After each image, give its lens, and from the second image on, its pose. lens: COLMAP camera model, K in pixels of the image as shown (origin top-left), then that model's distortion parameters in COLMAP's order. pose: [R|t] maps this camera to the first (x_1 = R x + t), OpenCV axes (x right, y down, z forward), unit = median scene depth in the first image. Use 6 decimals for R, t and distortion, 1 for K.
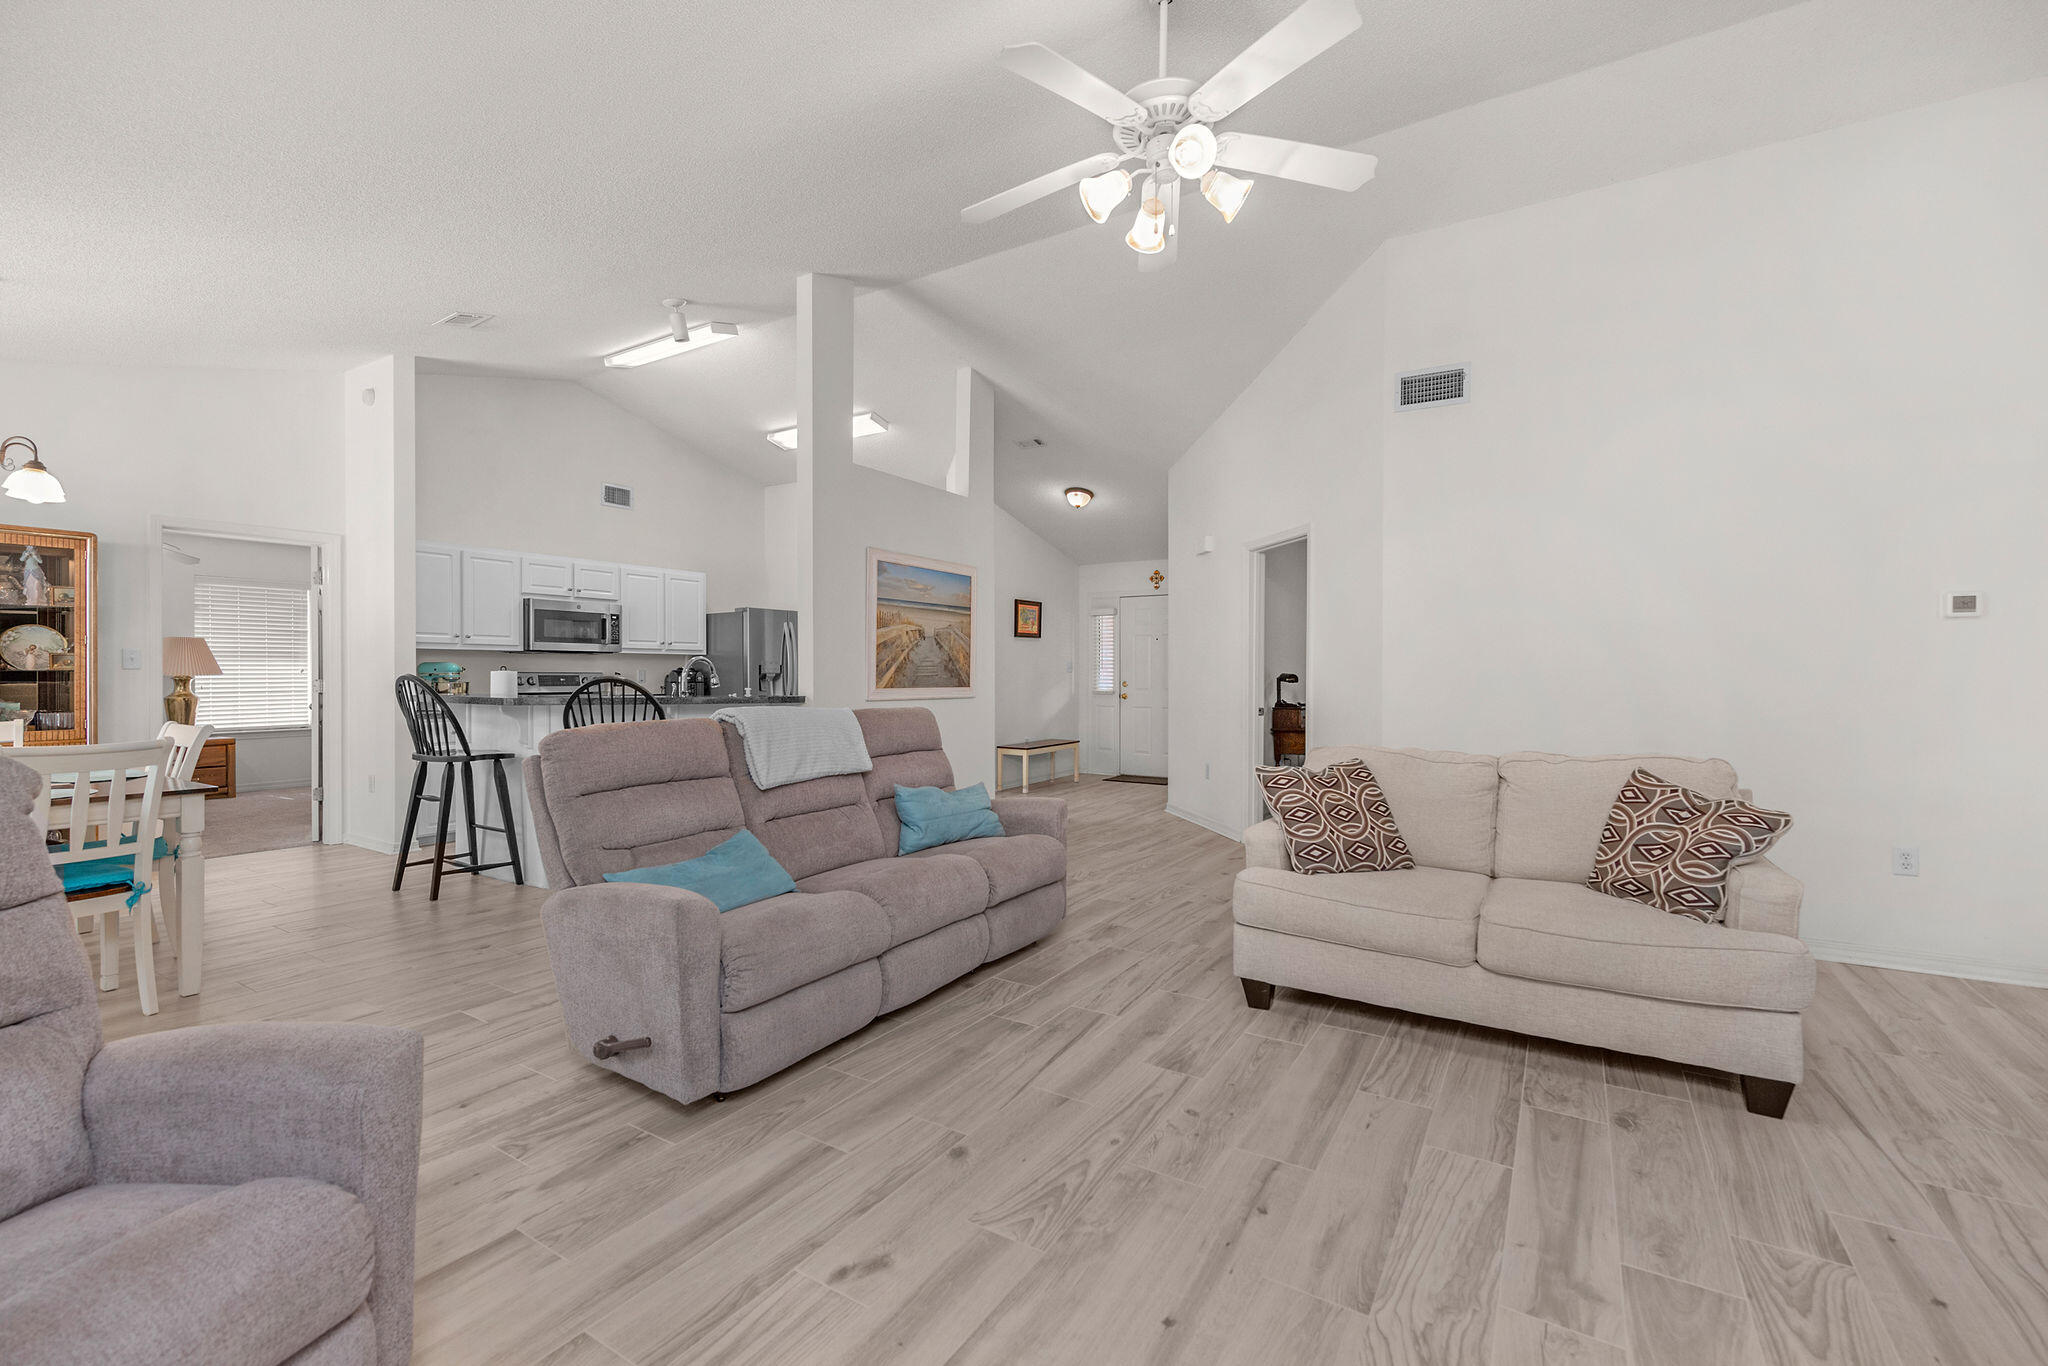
lens RADIAL K [[885.8, 0, 1051.9], [0, 885.8, 683.9], [0, 0, 1]] dist [0.001084, -0.000848]
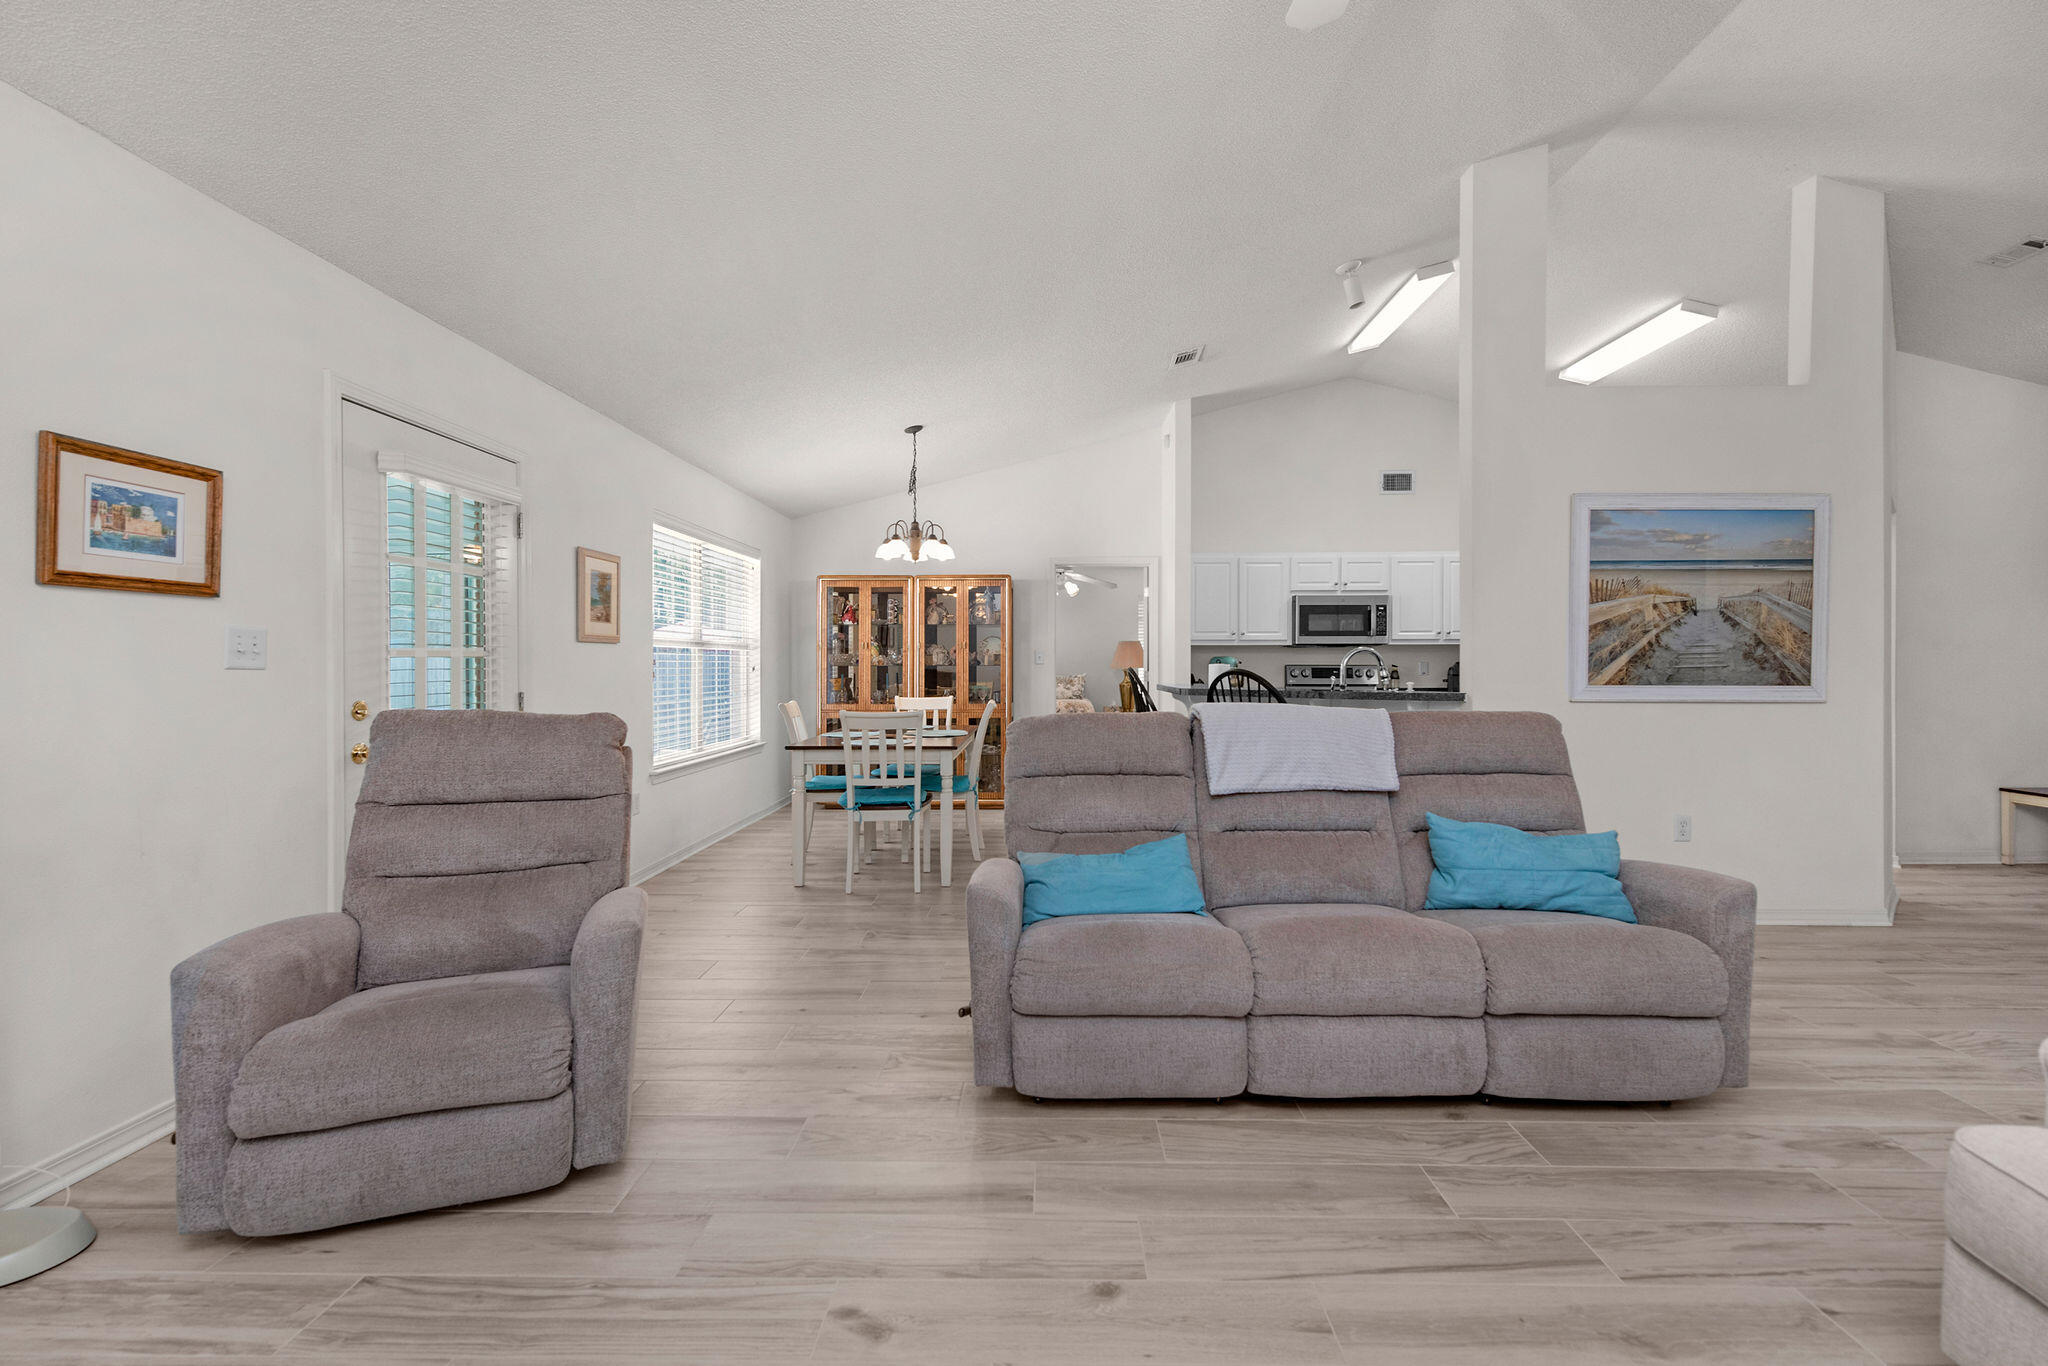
lens RADIAL K [[885.8, 0, 1014.0], [0, 885.8, 684.0], [0, 0, 1]] dist [0.001084, -0.000848]
pose [[0.488516, 0.013842, -0.872445, 0.251396], [-0.006495, 0.999904, 0.012228, -0.002065], [0.872531, -0.000307, 0.488559, 0.271009]]
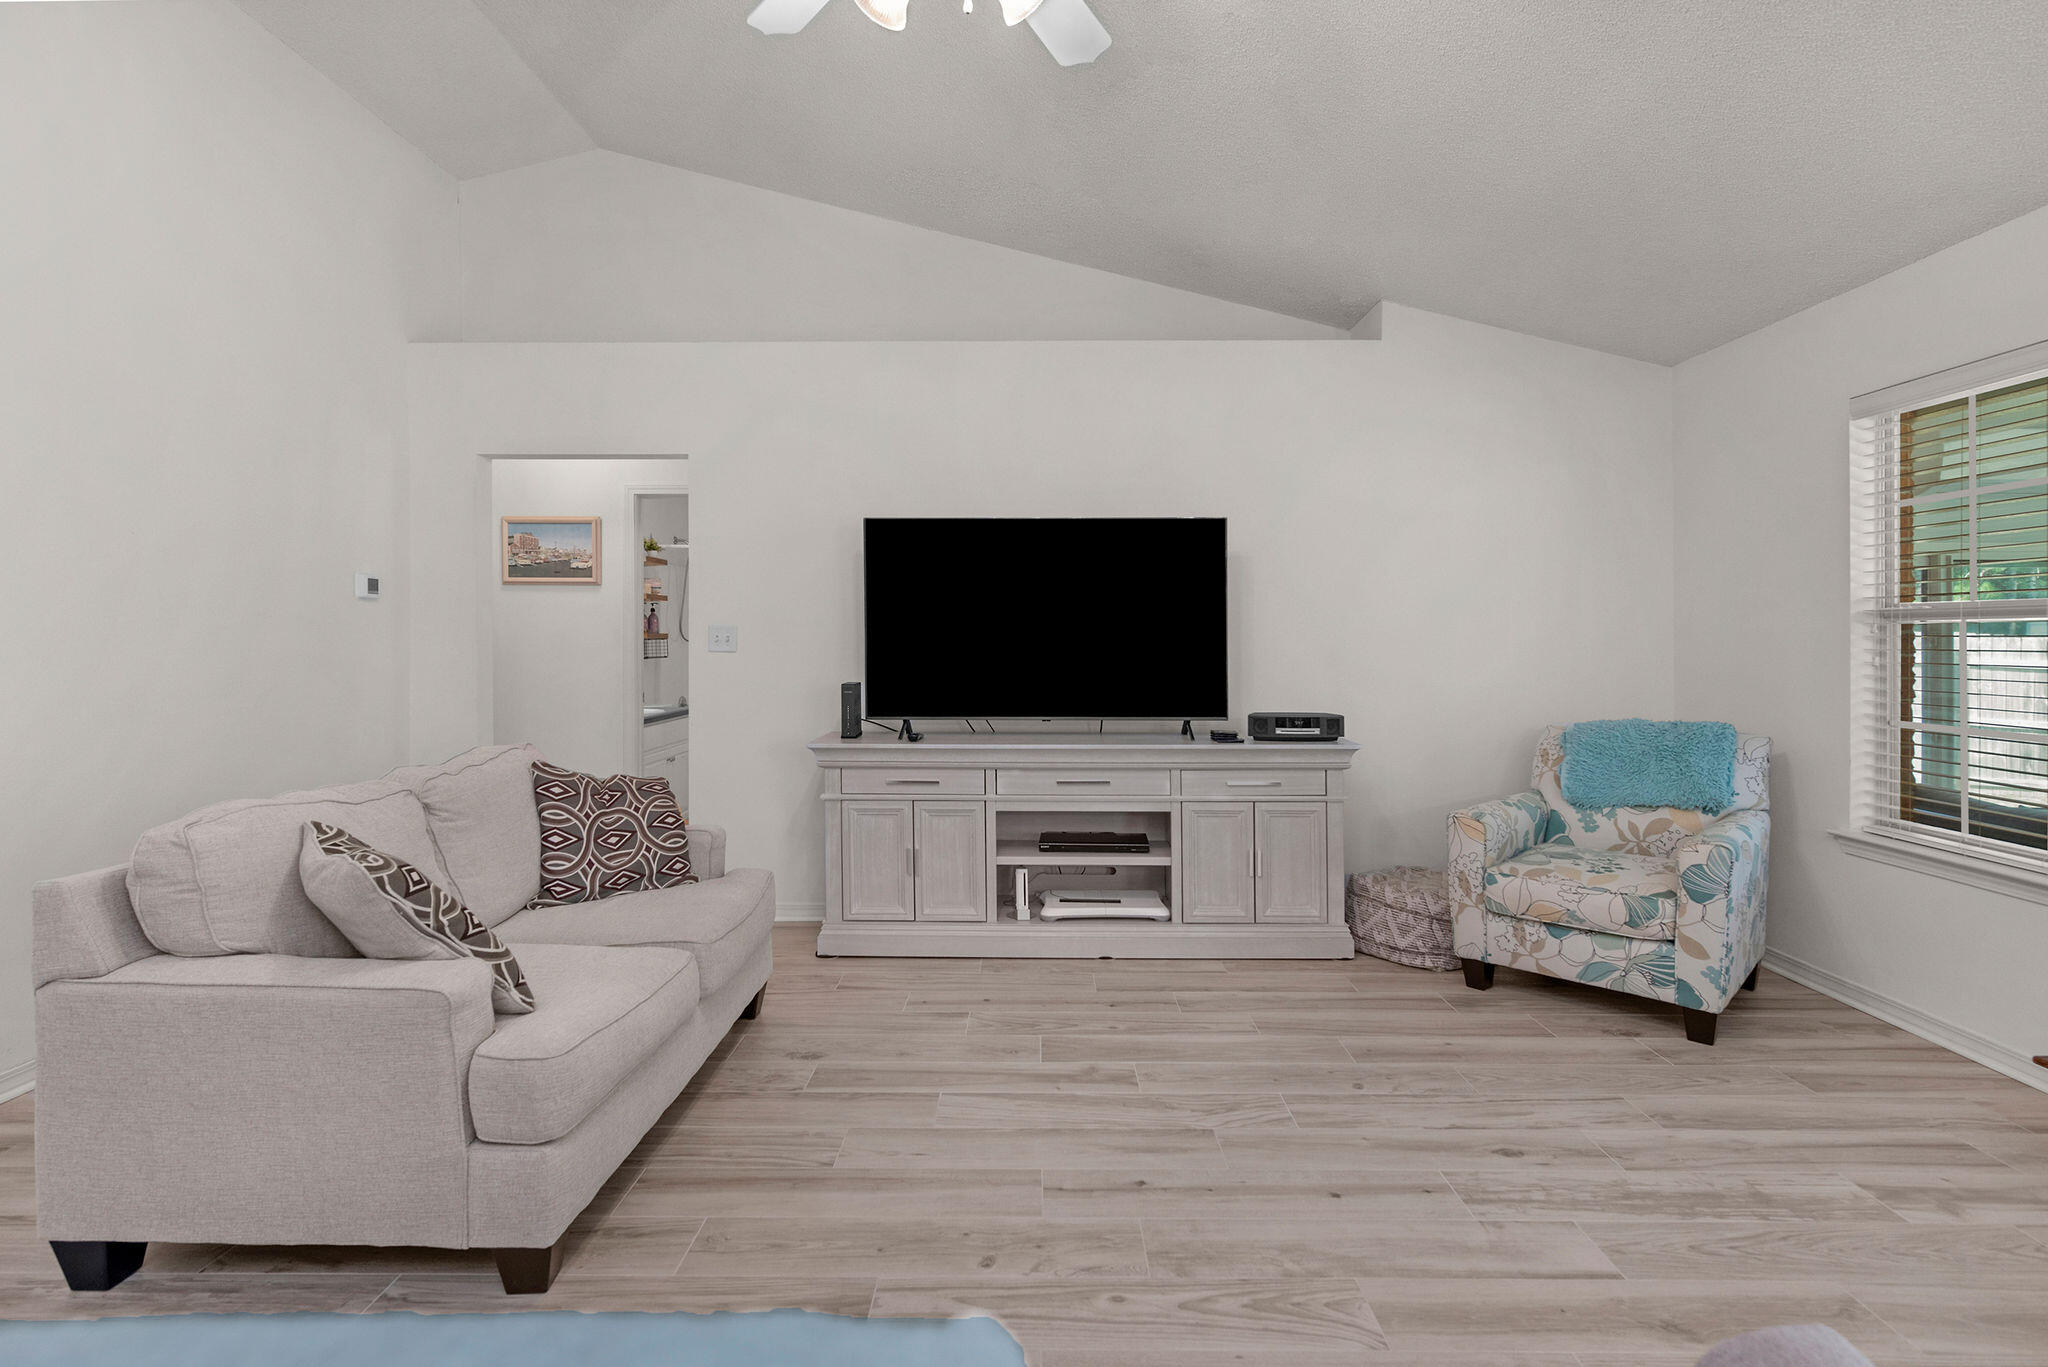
lens RADIAL K [[1015.4, 0, 1008.6], [0, 1015.4, 654.0], [0, 0, 1]] dist [0.013997, -0.005455]
pose [[-0.497352, -0.012000, 0.867466, -0.305790], [0.008579, 0.999787, 0.018750, -0.017428], [-0.867506, 0.016768, -0.497143, 0.746310]]
